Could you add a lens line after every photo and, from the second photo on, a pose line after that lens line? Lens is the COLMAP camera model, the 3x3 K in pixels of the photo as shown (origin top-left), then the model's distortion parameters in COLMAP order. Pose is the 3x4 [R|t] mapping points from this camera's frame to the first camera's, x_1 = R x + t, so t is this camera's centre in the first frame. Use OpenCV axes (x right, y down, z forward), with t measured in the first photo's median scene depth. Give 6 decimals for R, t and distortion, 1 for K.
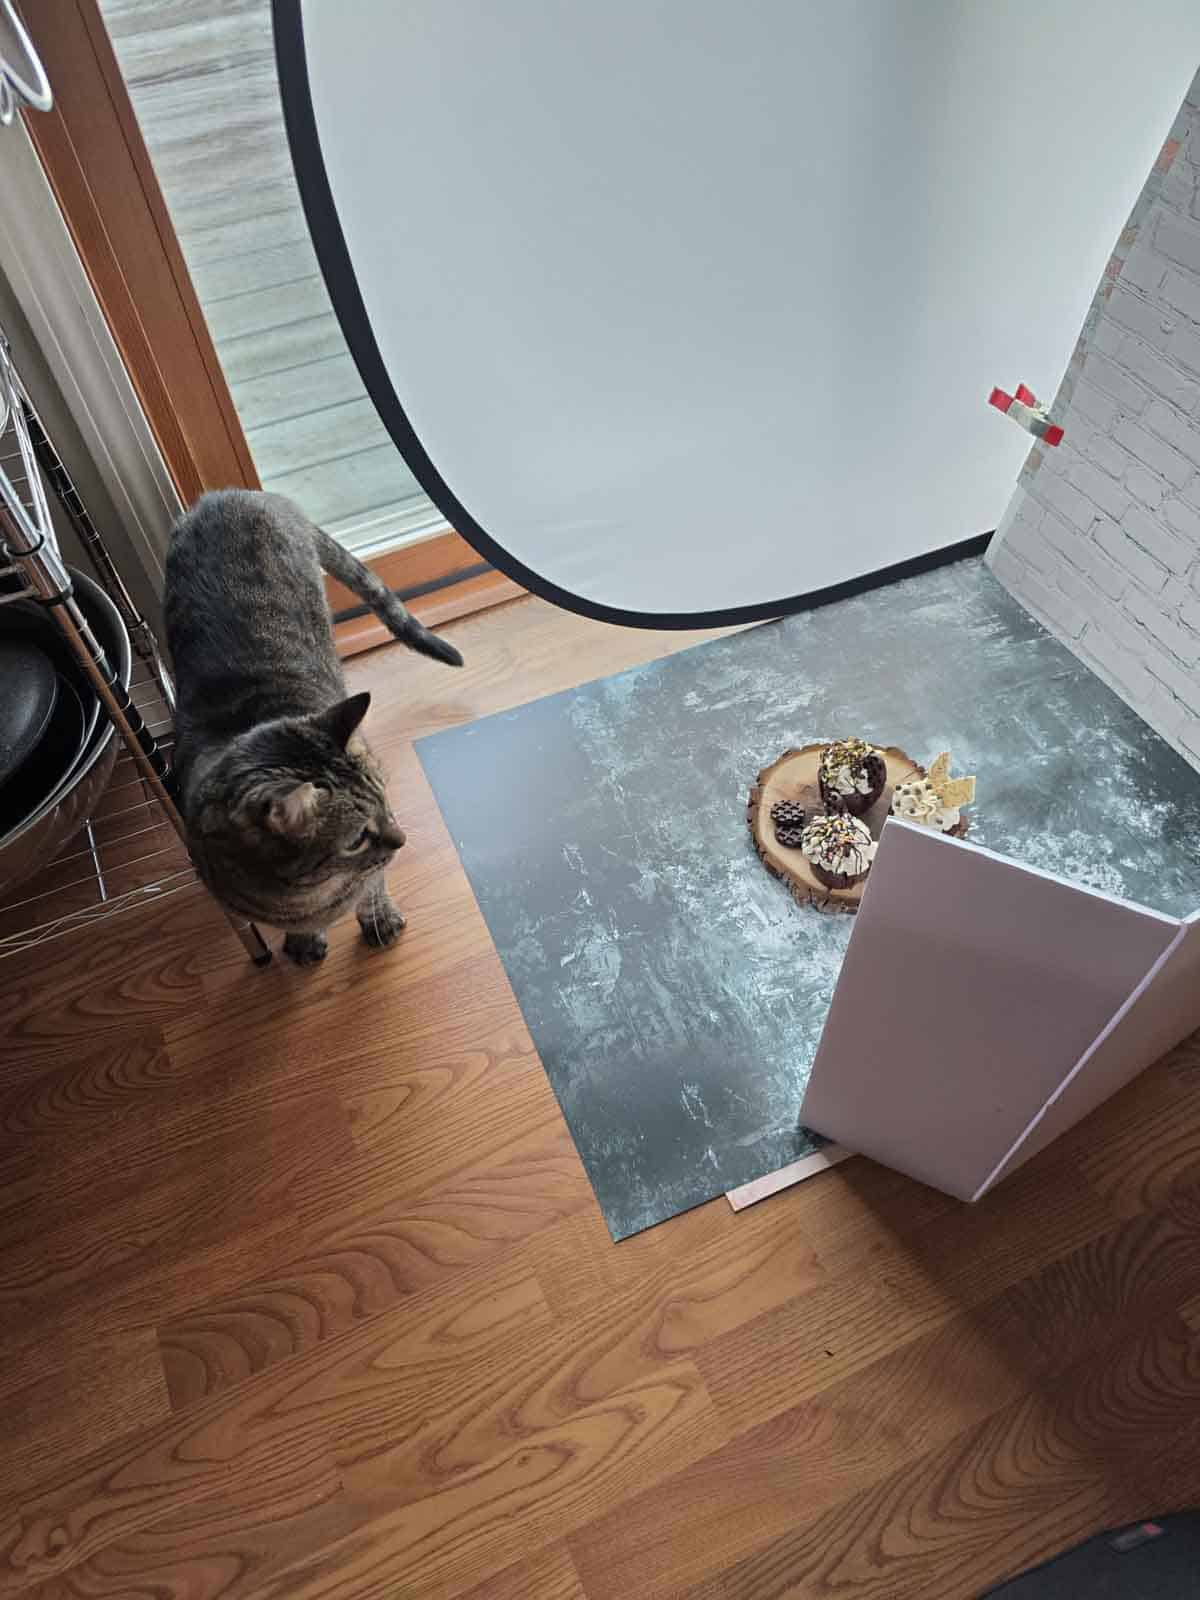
lens RADIAL K [[1081.2, 0, 596.4], [0, 1081.2, 799.6], [0, 0, 1]] dist [0.002298, 0.000245]
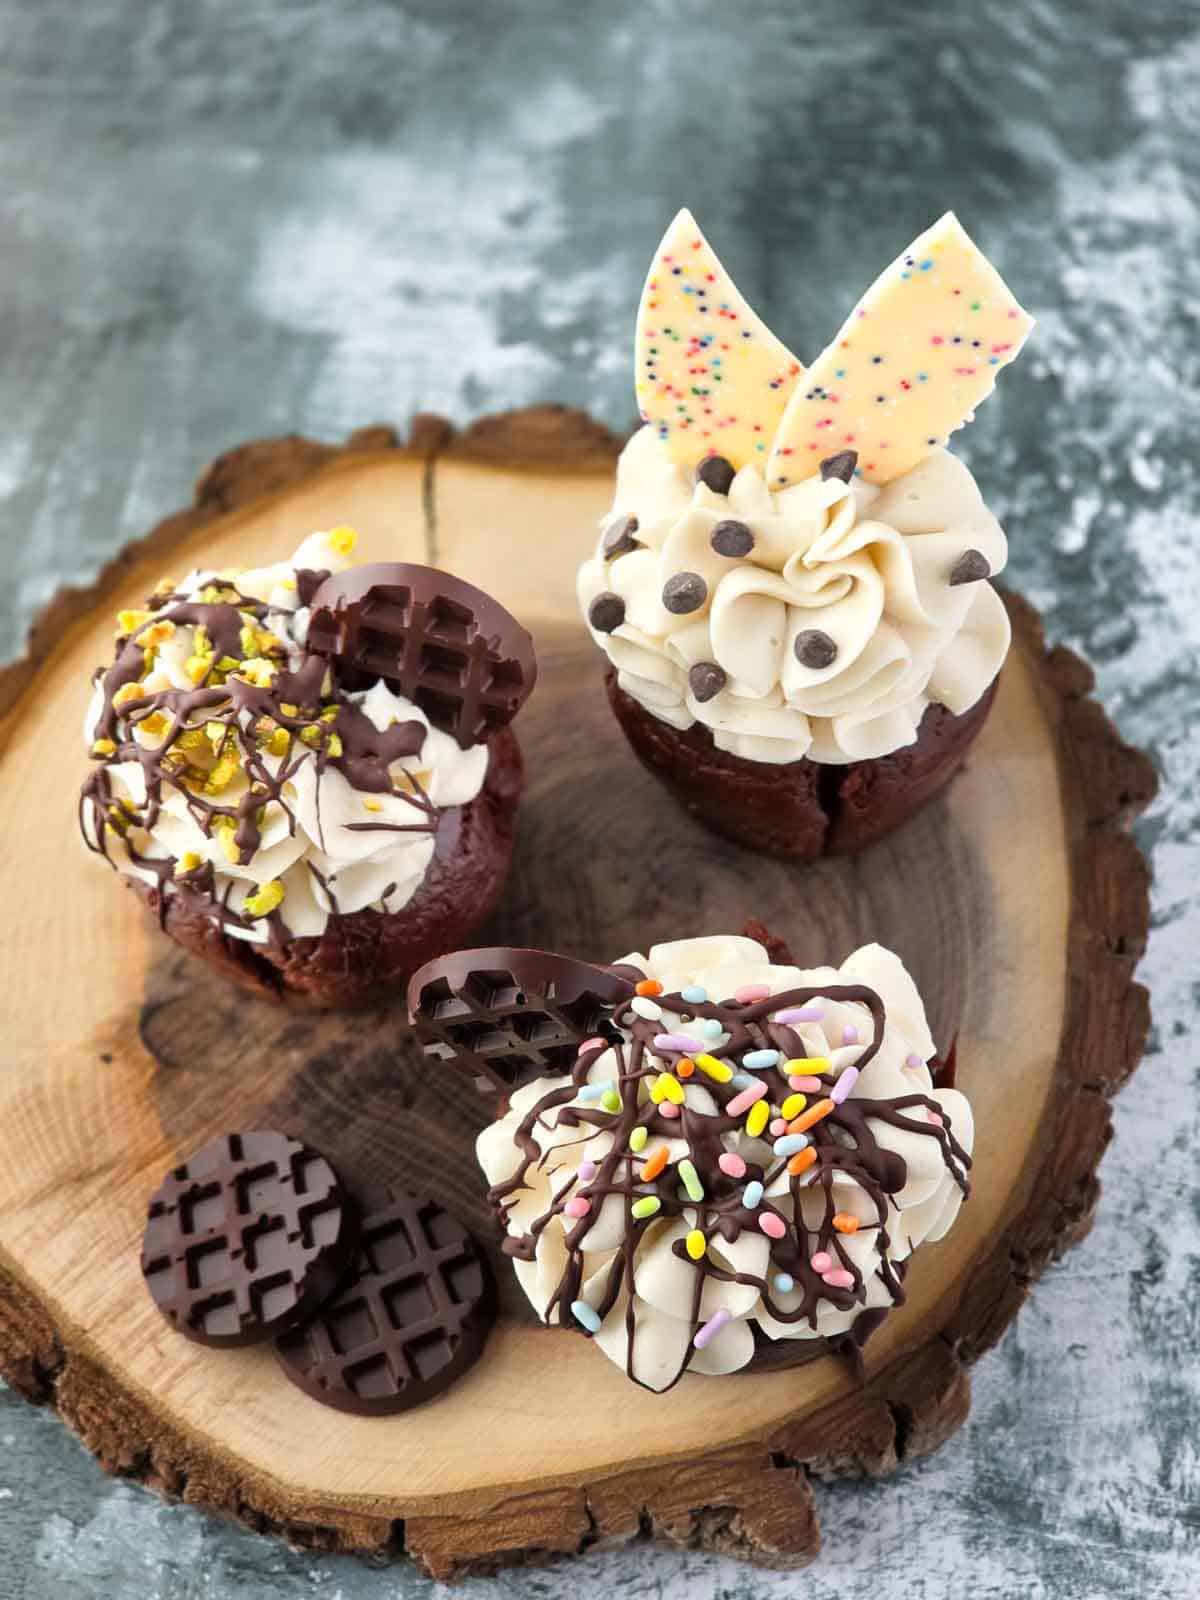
lens RADIAL K [[3263.0, 0, 600.7], [0, 3263.0, 800.6], [0, 0, 1]] dist [-0.056154, 0.000000]
pose [[0.523998, -0.759503, 0.385462, 0.073002], [0.721497, 0.636328, 0.272998, -0.121373], [-0.452624, 0.135060, 0.881414, 0.571368]]
